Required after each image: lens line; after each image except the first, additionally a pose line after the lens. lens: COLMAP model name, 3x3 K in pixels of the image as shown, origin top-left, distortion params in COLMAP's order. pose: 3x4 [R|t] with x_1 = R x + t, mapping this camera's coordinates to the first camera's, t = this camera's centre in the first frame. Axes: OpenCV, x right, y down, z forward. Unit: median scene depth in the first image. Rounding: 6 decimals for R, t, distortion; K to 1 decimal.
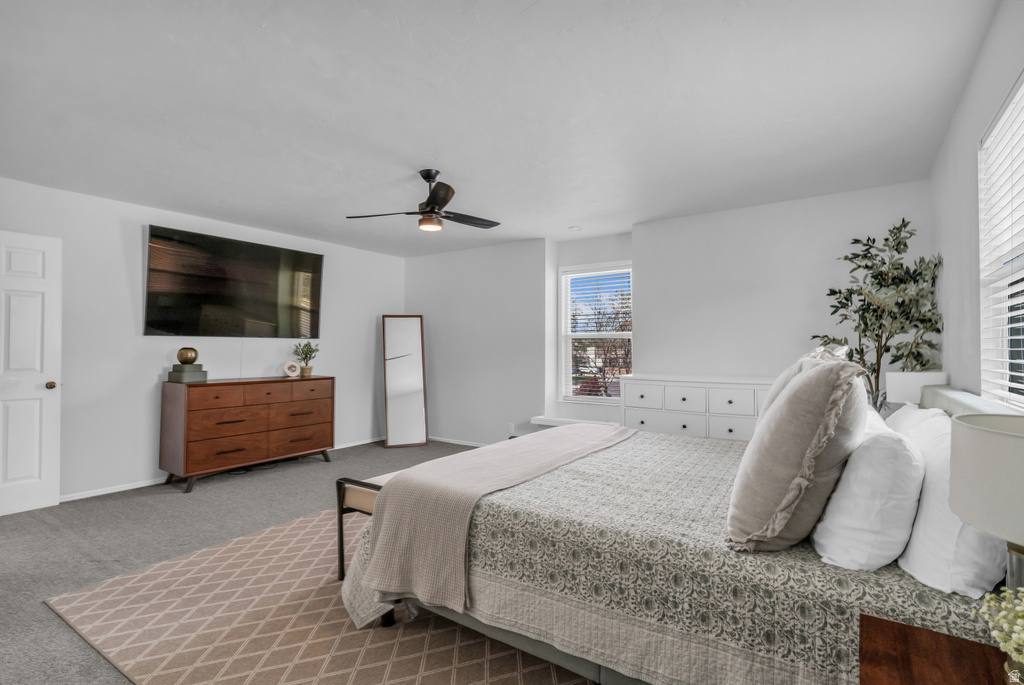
lens RADIAL K [[496.1, 0, 514.1], [0, 496.1, 344.6], [0, 0, 1]] dist [0.000877, 0.000373]
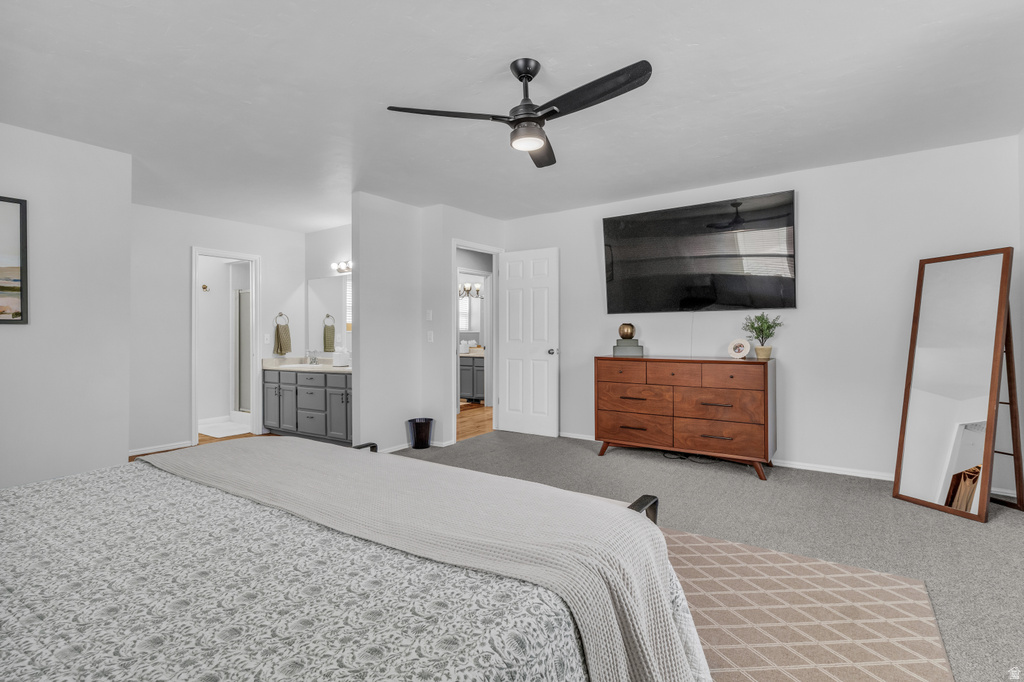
lens RADIAL K [[496.1, 0, 513.4], [0, 496.1, 336.8], [0, 0, 1]] dist [0.000877, 0.000373]
pose [[0.012599, 0.003728, -0.999914, 0.382227], [0.007853, 0.999962, 0.003827, 0.026883], [0.999890, -0.007900, 0.012569, 0.707874]]
